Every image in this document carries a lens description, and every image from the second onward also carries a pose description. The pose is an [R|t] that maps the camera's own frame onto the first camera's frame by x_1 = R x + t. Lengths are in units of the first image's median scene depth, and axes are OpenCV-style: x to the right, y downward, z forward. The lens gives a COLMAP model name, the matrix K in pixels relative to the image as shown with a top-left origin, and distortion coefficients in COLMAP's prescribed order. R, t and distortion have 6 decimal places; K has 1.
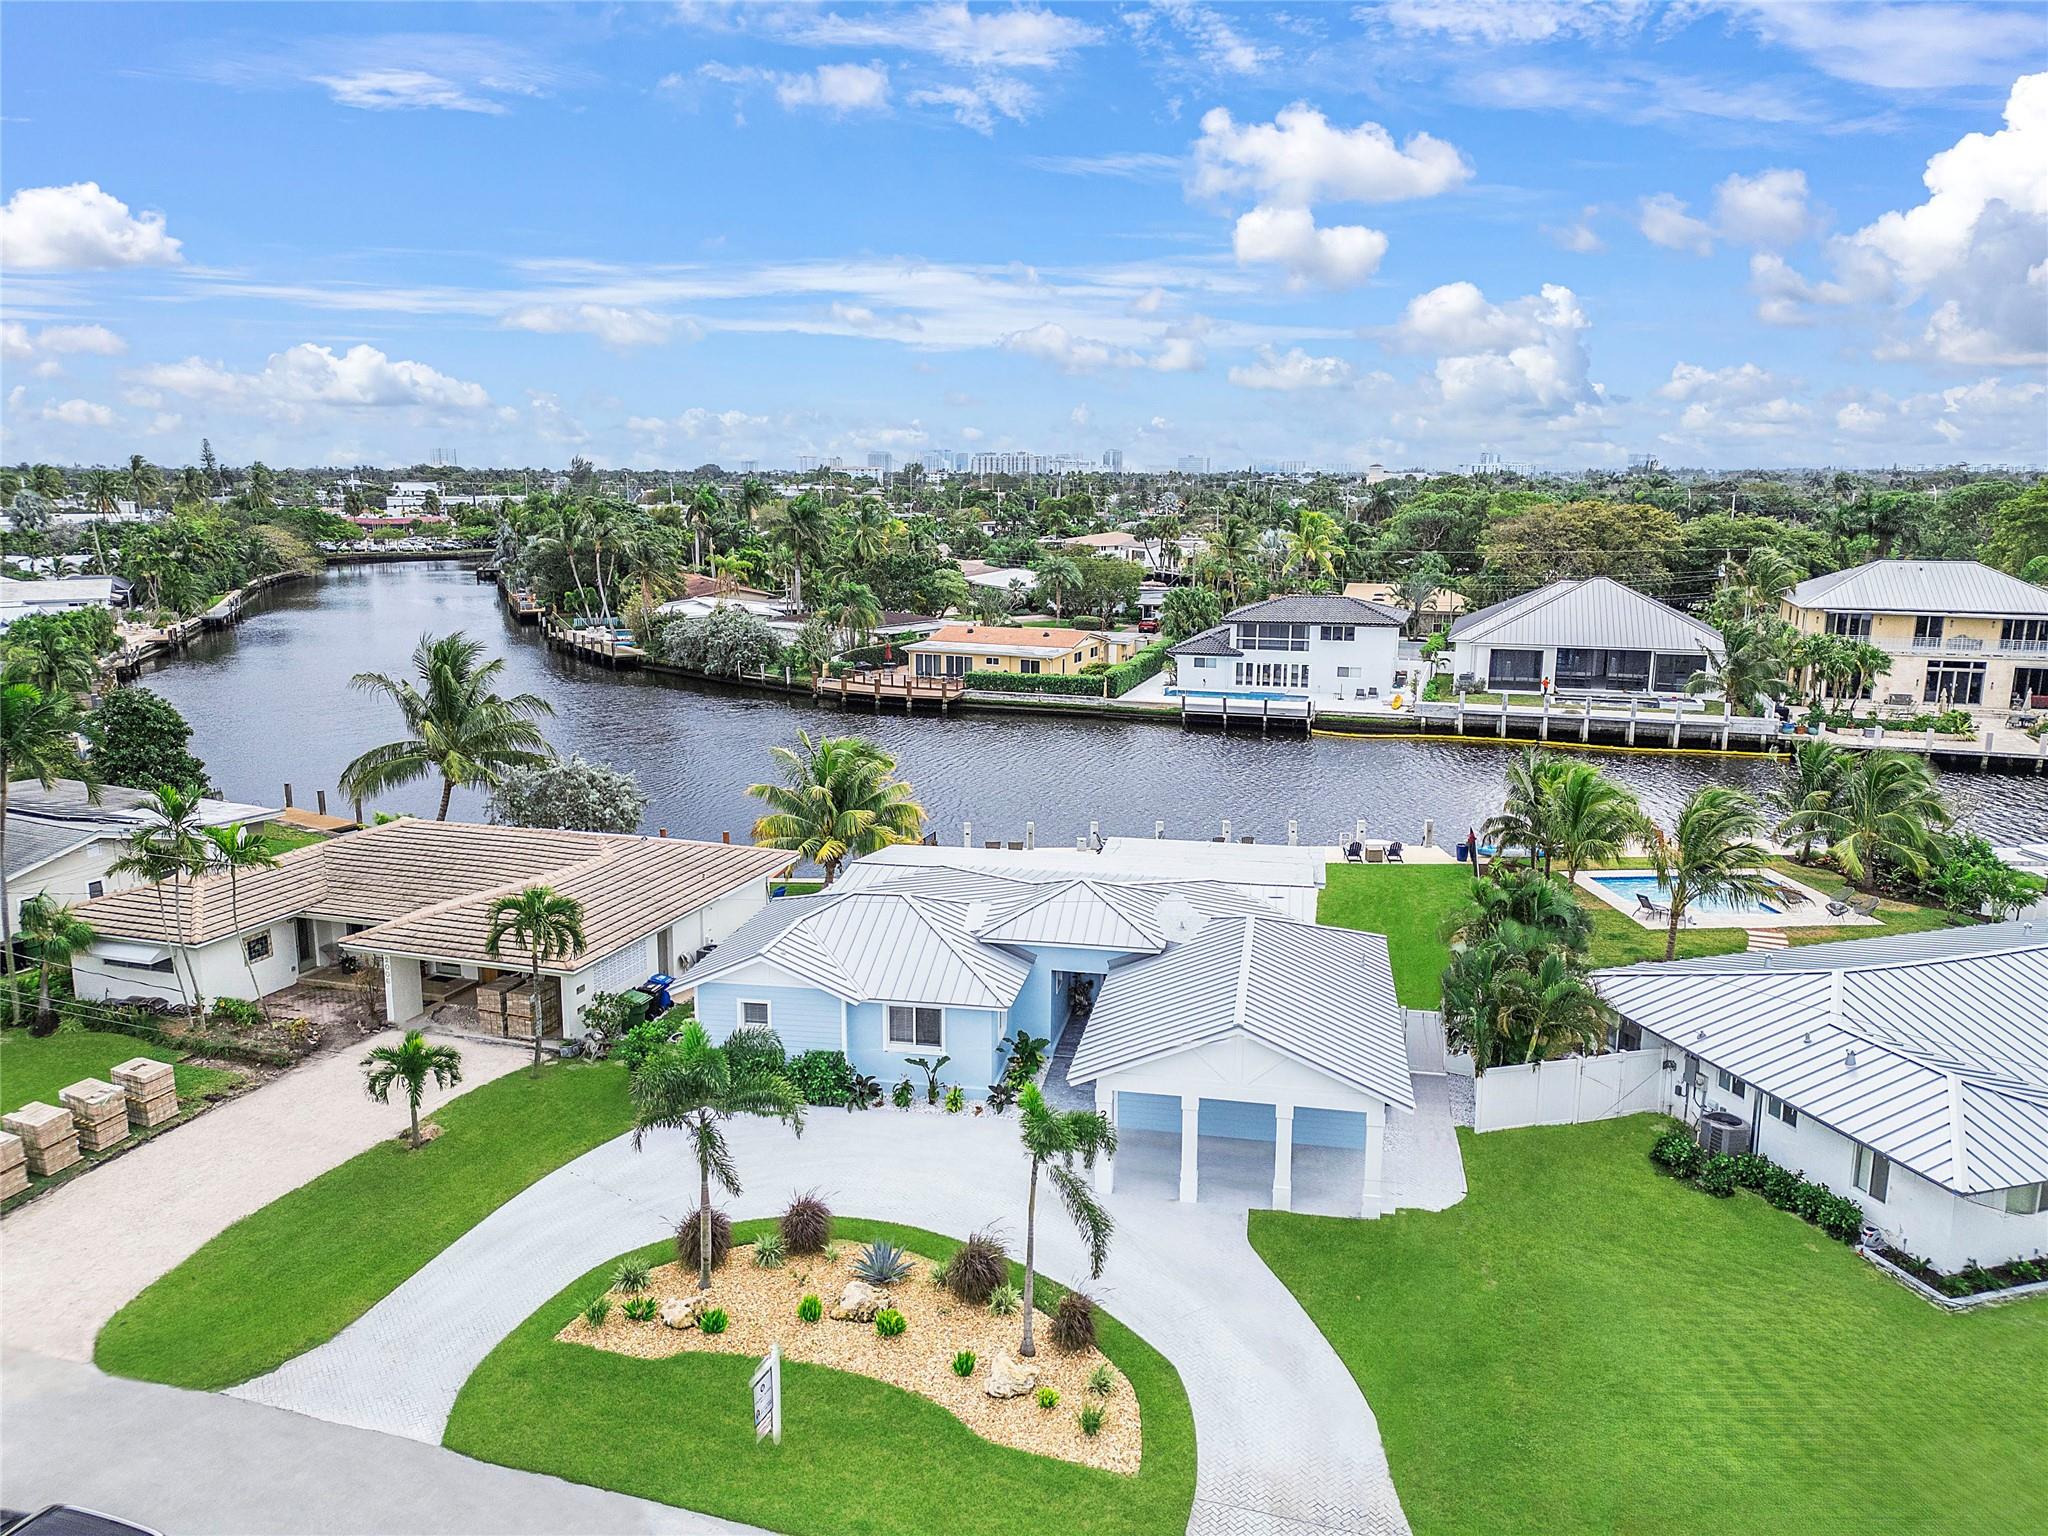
lens RADIAL K [[1450.6, 0, 1024.0], [0, 1450.6, 768.0], [0, 0, 1]] dist [0.073404, -0.074800]
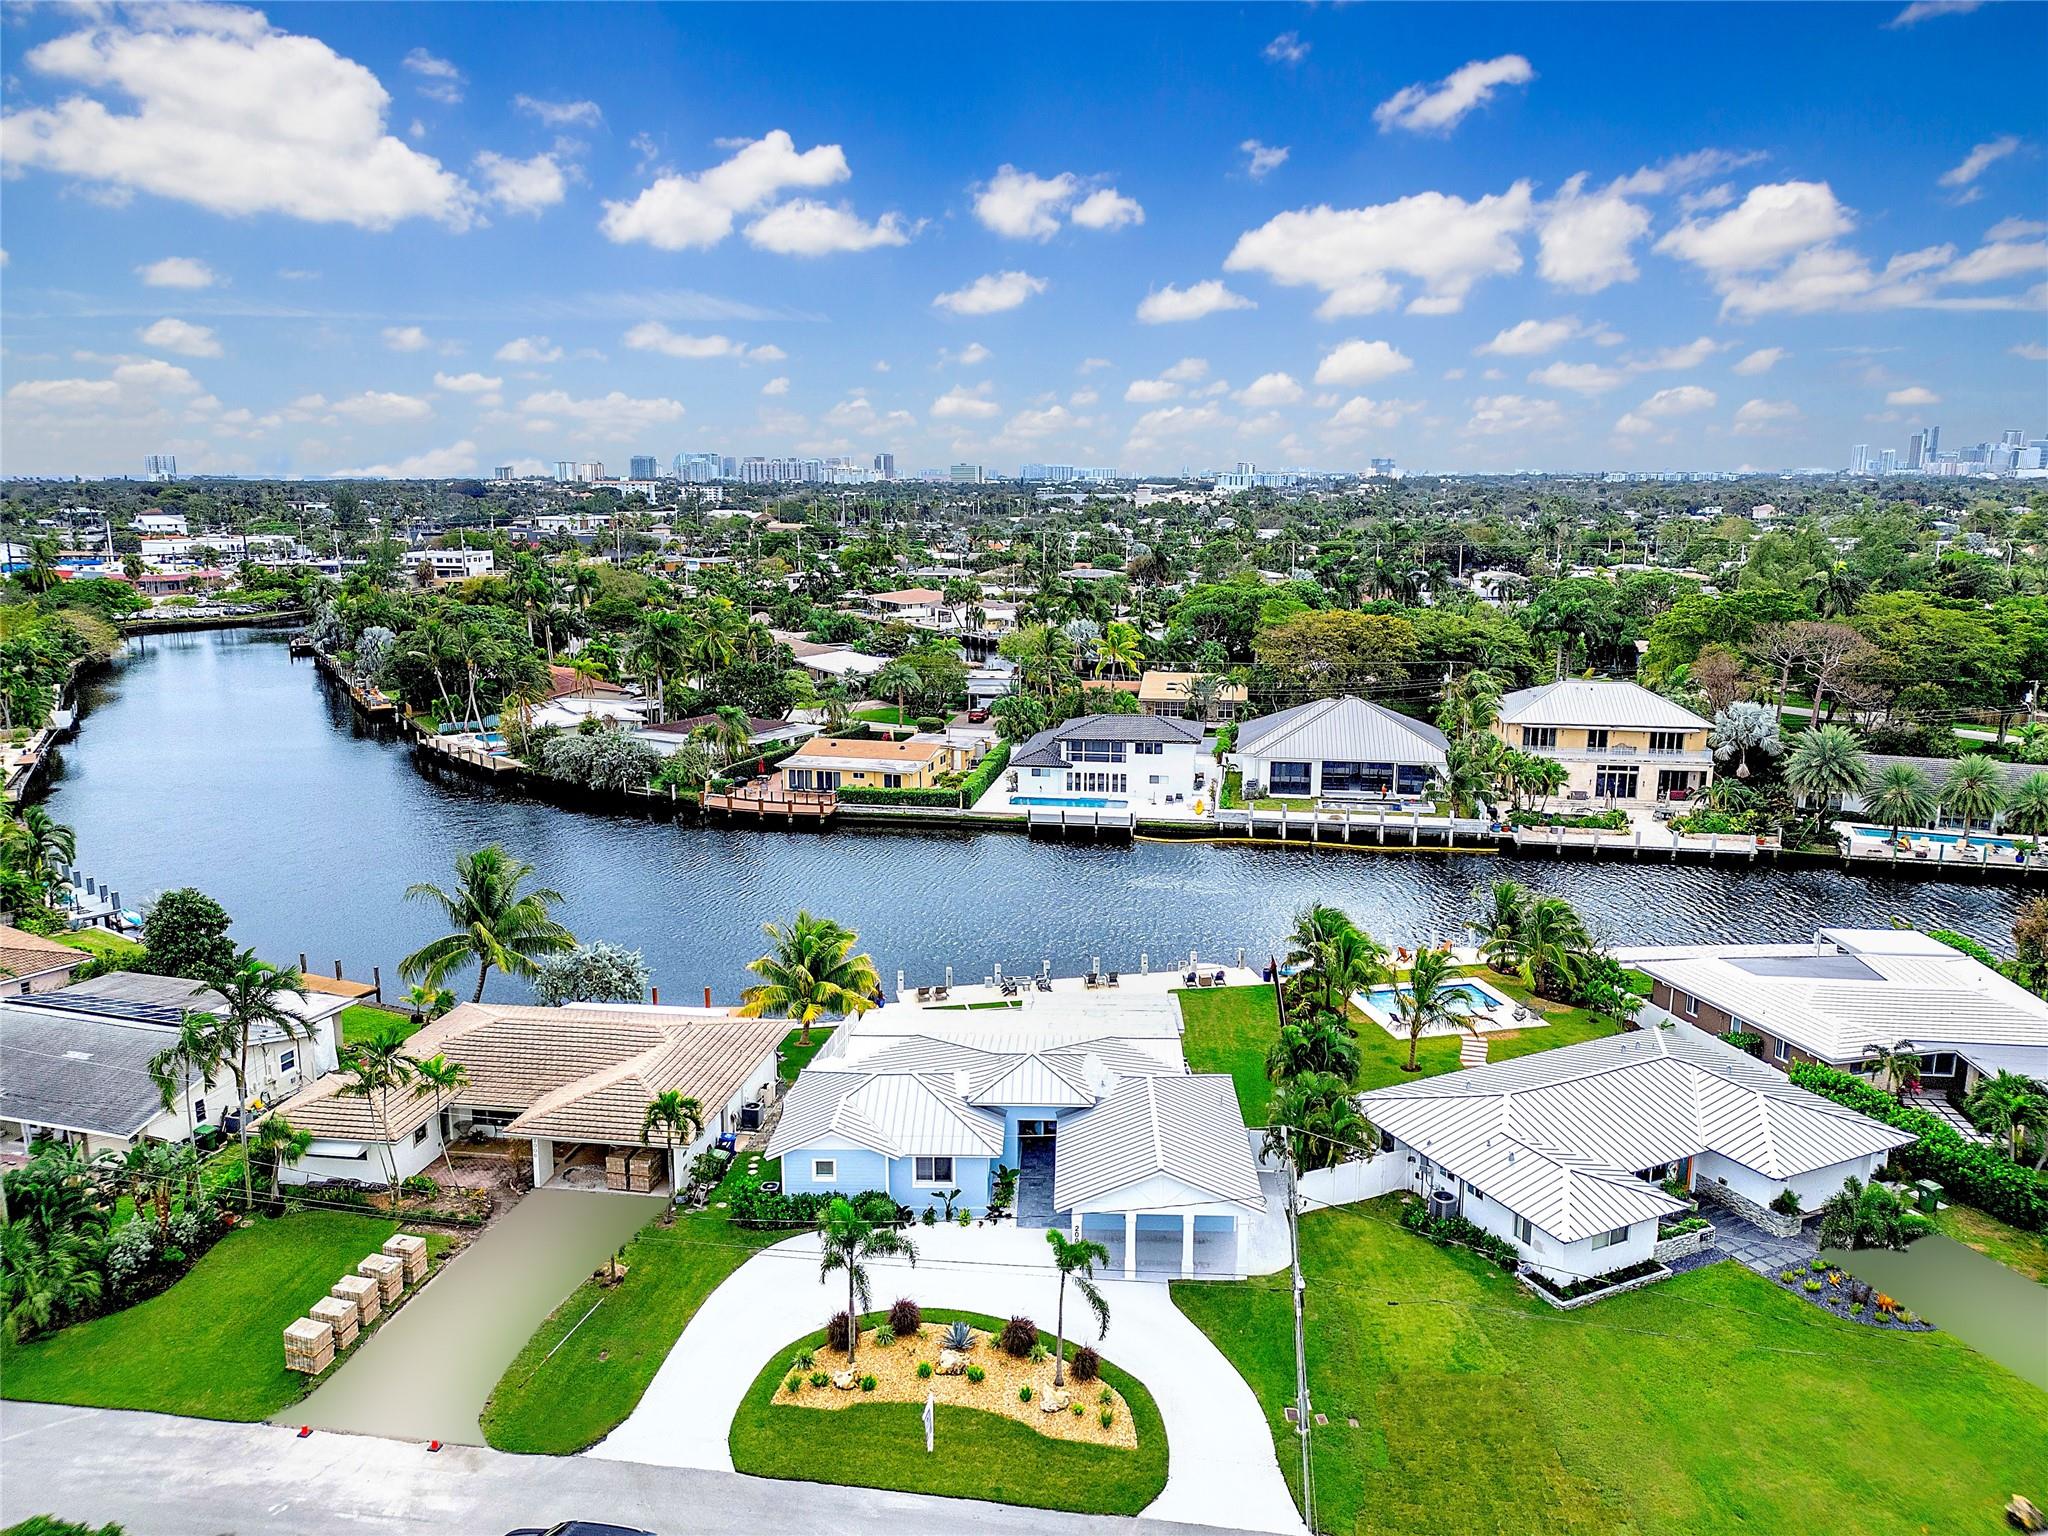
lens RADIAL K [[1450.6, 0, 1024.0], [0, 1450.6, 768.0], [0, 0, 1]] dist [0.073404, -0.074800]
pose [[0.988104, -0.034372, 0.149895, -0.140468], [0.034510, 0.999403, 0.001684, -0.168584], [-0.149863, 0.003509, 0.988701, -0.358269]]
